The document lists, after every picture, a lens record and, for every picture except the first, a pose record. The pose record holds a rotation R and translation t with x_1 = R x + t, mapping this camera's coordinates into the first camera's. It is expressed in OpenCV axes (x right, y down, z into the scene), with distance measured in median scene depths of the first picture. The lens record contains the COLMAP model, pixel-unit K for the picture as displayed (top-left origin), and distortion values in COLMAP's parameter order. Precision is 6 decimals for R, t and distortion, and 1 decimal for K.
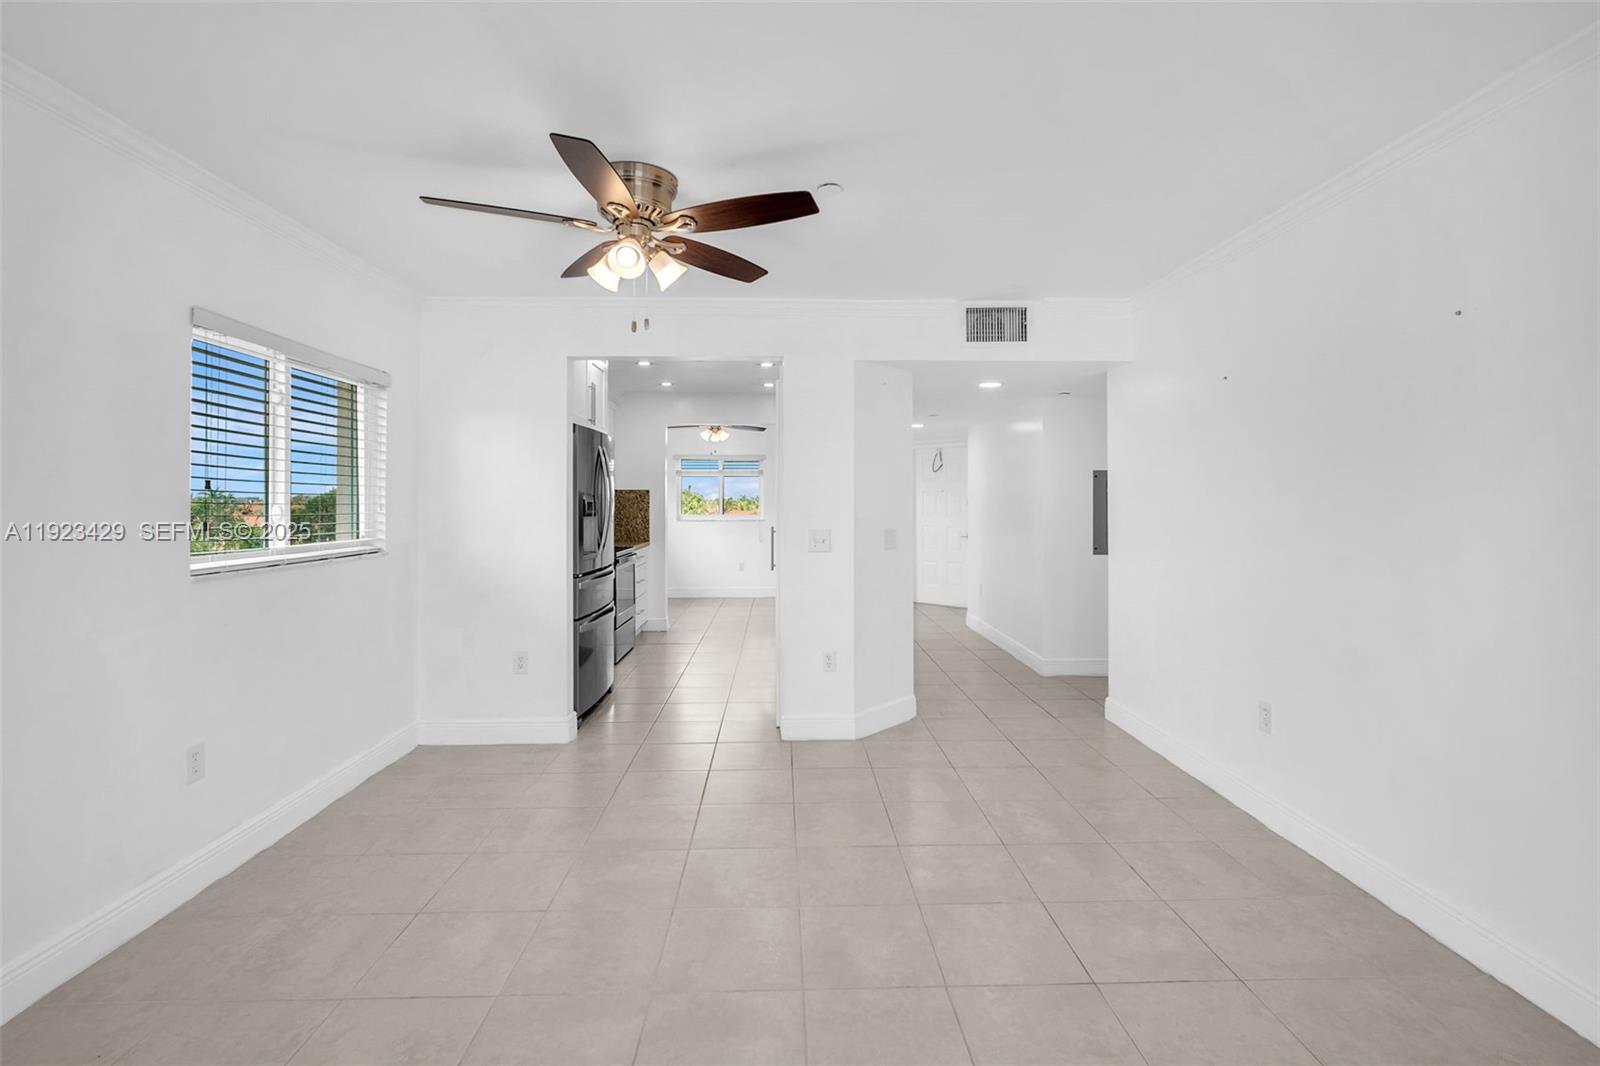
lens RADIAL K [[725.0, 0, 805.8], [0, 725.0, 498.3], [0, 0, 1]] dist [-0.000073, -0.000057]
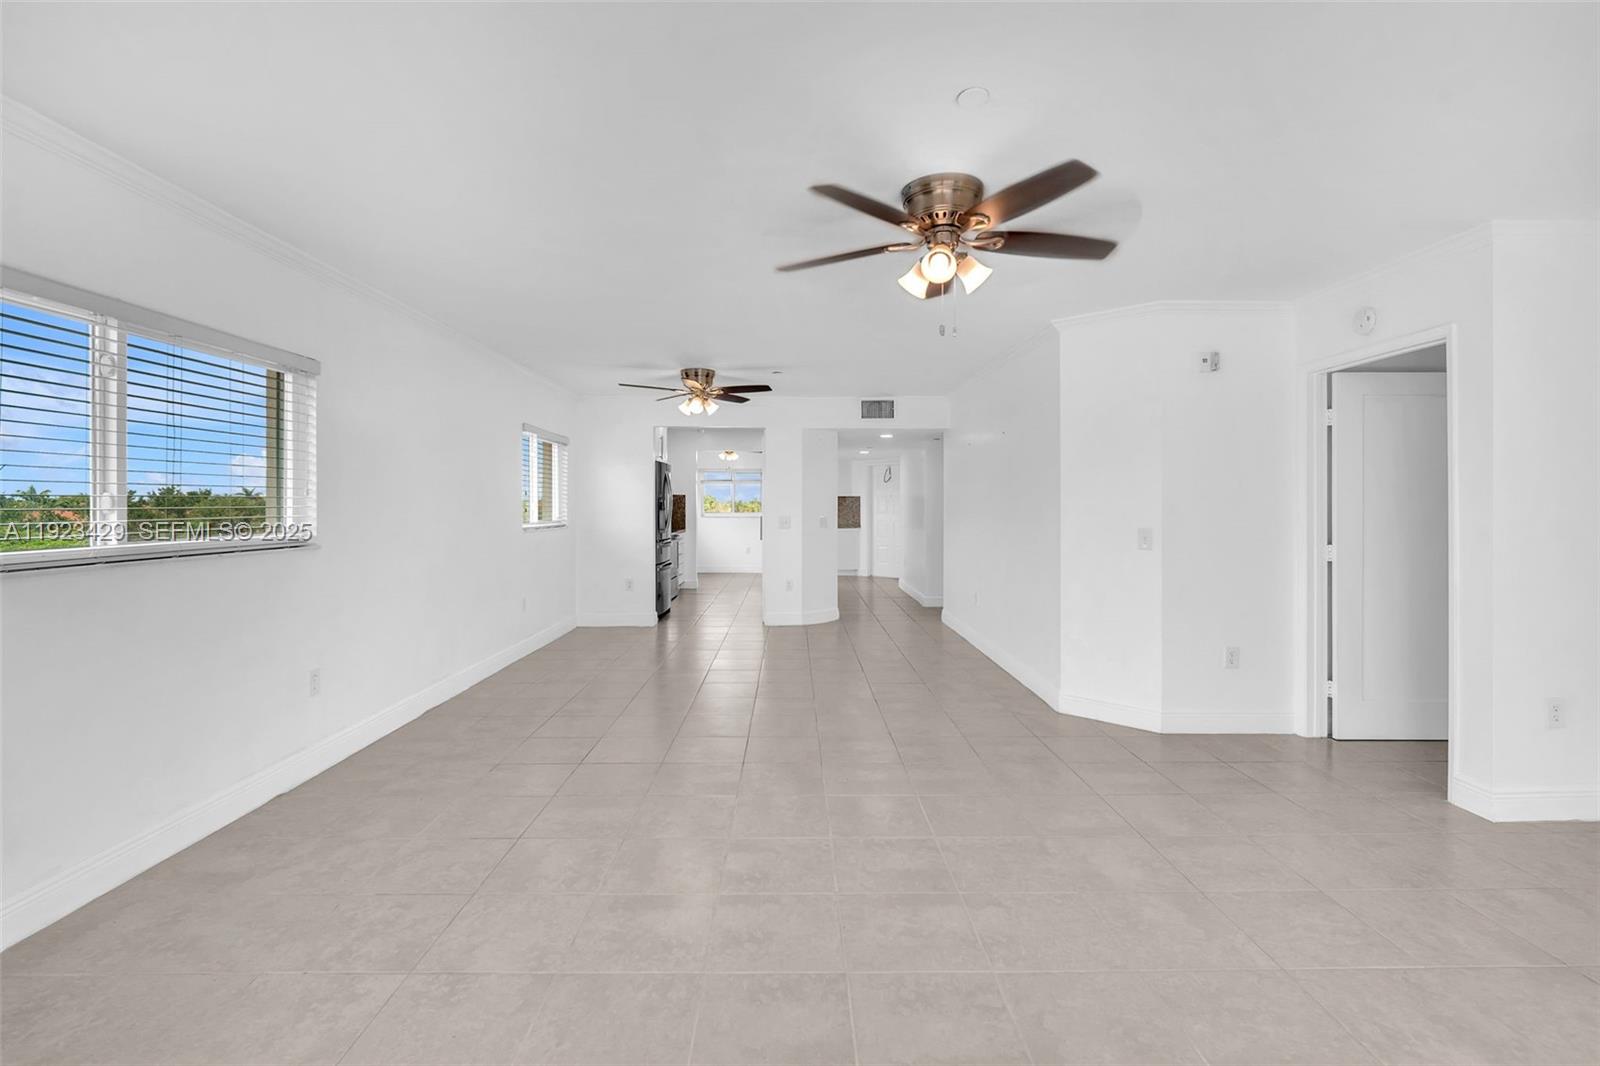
lens RADIAL K [[725.0, 0, 810.4], [0, 725.0, 506.2], [0, 0, 1]] dist [-0.000073, -0.000057]
pose [[0.999929, 0.003569, -0.011350, 0.099262], [-0.003493, 0.999971, 0.006729, 0.001547], [0.011374, -0.006689, 0.999913, -0.830964]]
